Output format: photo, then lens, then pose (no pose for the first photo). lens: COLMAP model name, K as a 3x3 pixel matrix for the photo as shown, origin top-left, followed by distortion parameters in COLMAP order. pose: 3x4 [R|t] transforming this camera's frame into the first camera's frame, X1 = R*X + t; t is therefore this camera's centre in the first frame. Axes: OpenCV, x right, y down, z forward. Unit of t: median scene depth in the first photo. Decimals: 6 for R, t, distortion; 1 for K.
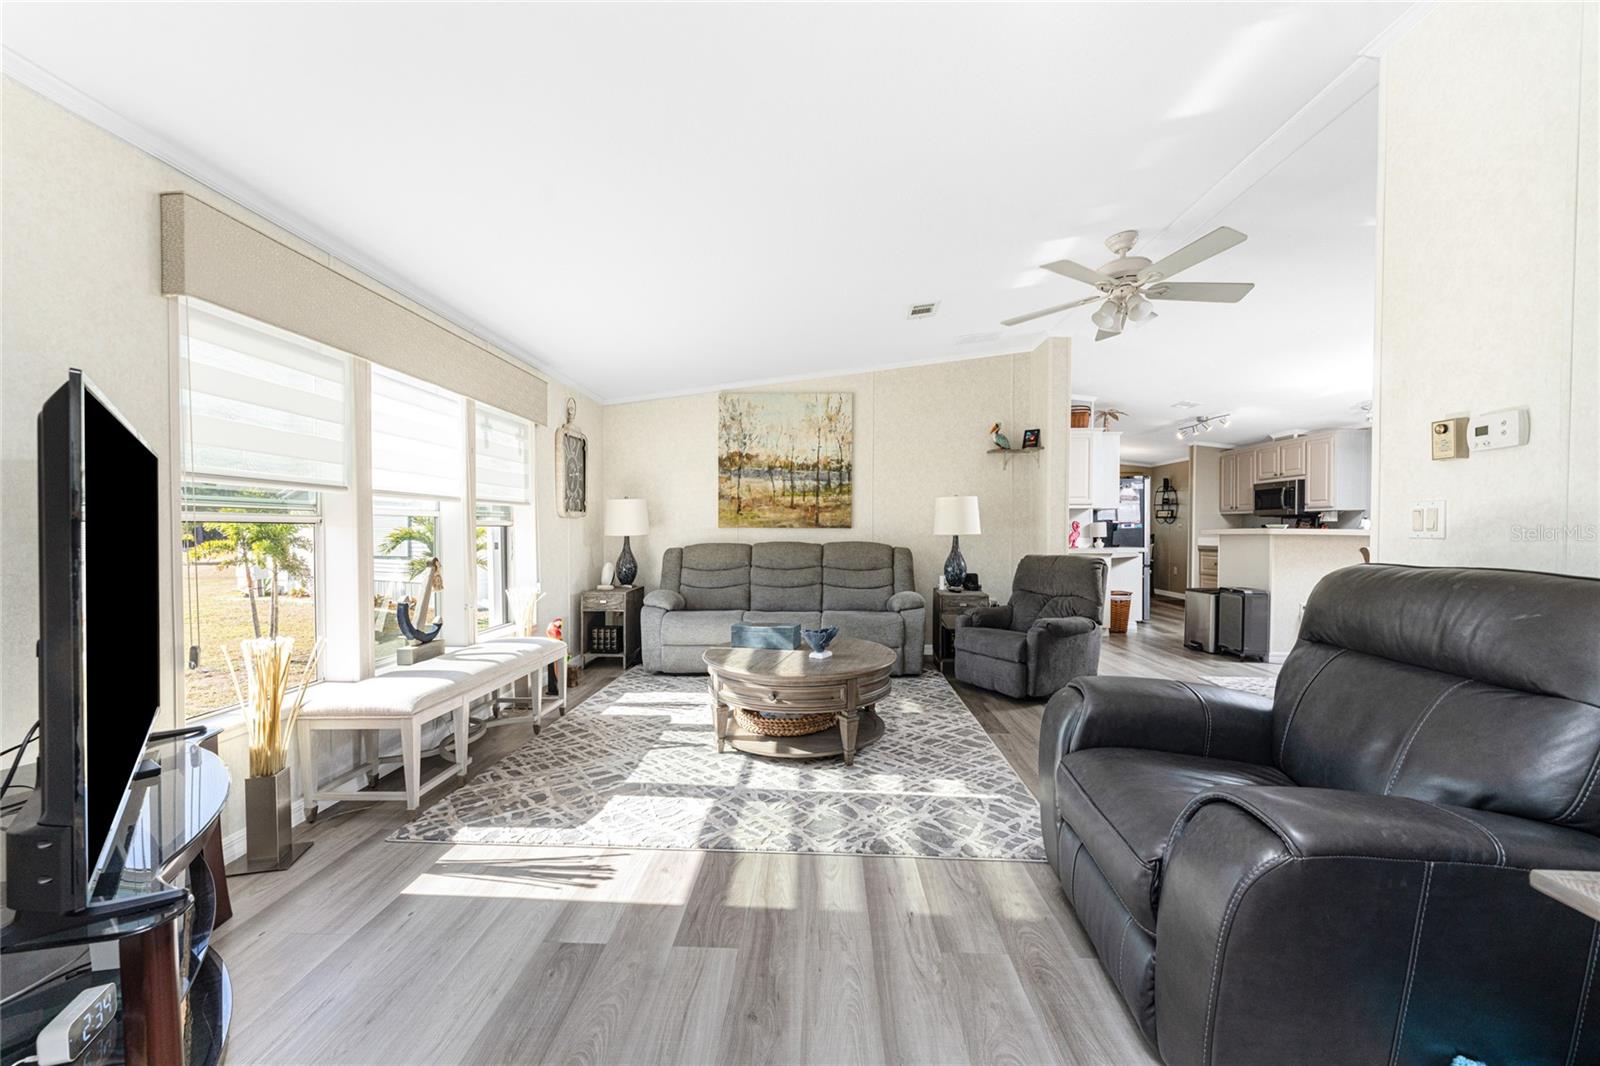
lens RADIAL K [[645.5, 0, 797.6], [0, 645.5, 534.9], [0, 0, 1]] dist [-0.000515, -0.002159]
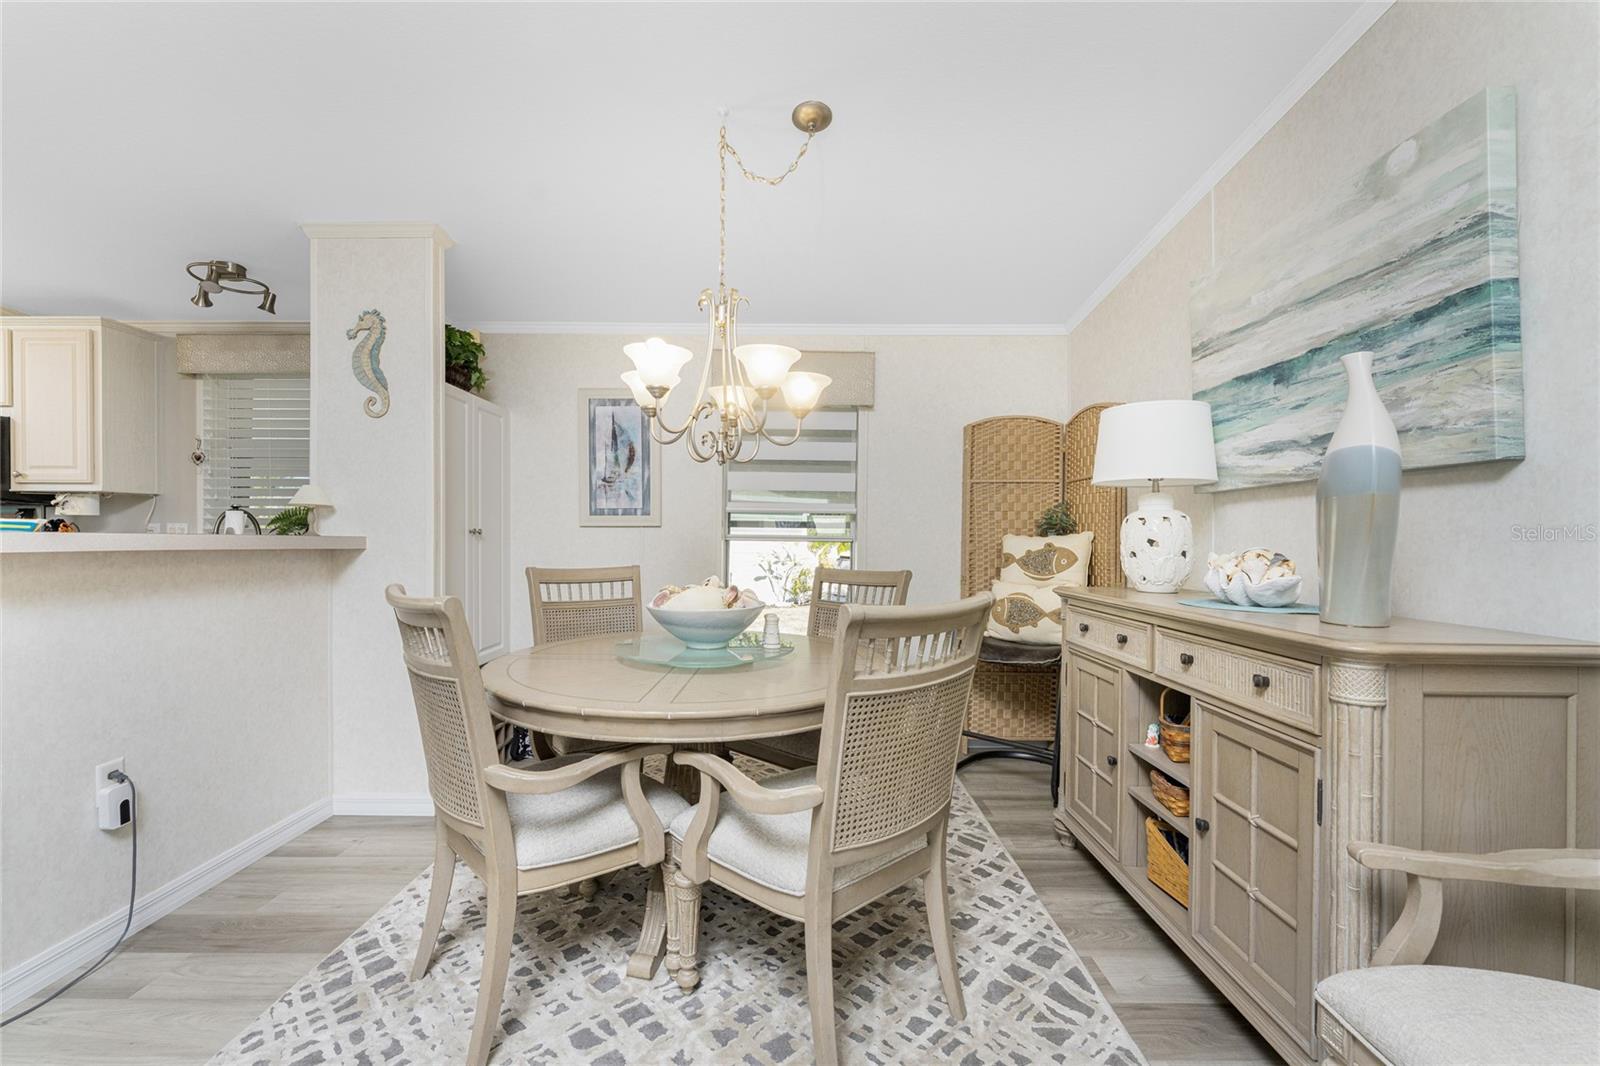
lens RADIAL K [[645.5, 0, 774.4], [0, 645.5, 541.3], [0, 0, 1]] dist [-0.000515, -0.002159]
pose [[-0.040731, -0.015470, 0.999050, 0.461641], [0.006794, 0.999853, 0.015759, -0.007473], [-0.999147, 0.007429, -0.040620, 0.701476]]
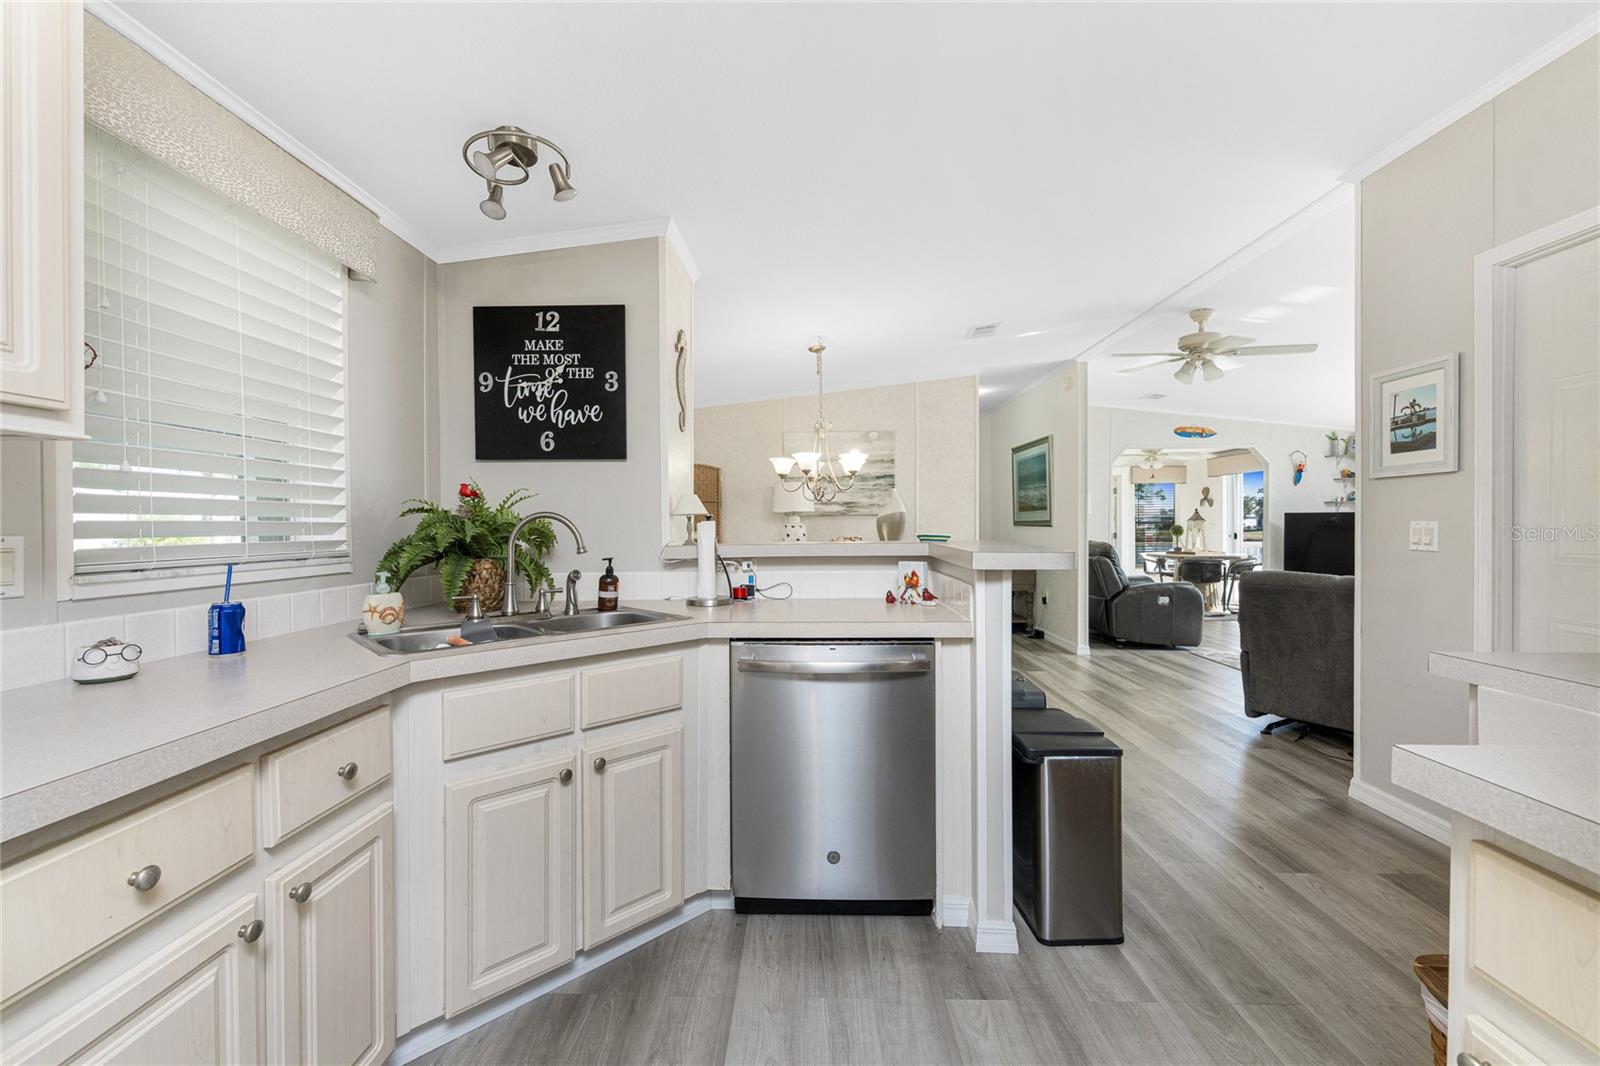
lens RADIAL K [[645.5, 0, 789.9], [0, 645.5, 532.8], [0, 0, 1]] dist [-0.000515, -0.002159]
pose [[-0.999960, -0.000951, -0.008902, 0.879817], [-0.001149, 0.999752, 0.022230, -0.025934], [0.008879, 0.022239, -0.999713, 1.508426]]
